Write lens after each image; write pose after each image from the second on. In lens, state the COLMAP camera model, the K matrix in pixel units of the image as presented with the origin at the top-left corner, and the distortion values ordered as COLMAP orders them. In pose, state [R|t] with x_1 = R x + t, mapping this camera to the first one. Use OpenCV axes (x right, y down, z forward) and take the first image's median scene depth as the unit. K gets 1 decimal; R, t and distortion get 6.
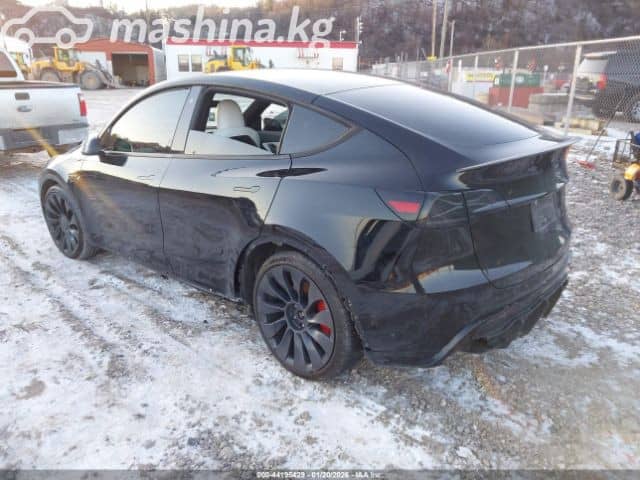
lens RADIAL K [[506.3, 0, 320.0], [0, 506.3, 240.0], [0, 0, 1]] dist [0.009015, 0.003683]
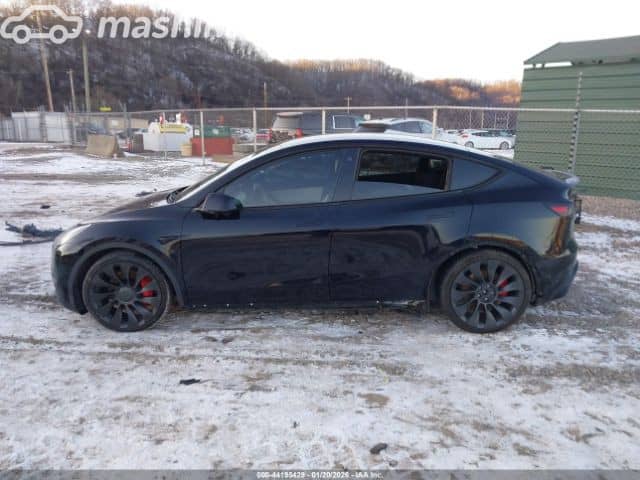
lens RADIAL K [[489.8, 0, 320.0], [0, 489.8, 240.0], [0, 0, 1]] dist [0.064814, -0.097171]
pose [[0.749266, -0.139152, 0.647486, -0.653787], [0.193000, 0.981119, -0.012483, -0.041019], [-0.633524, 0.134318, 0.761975, 0.070353]]
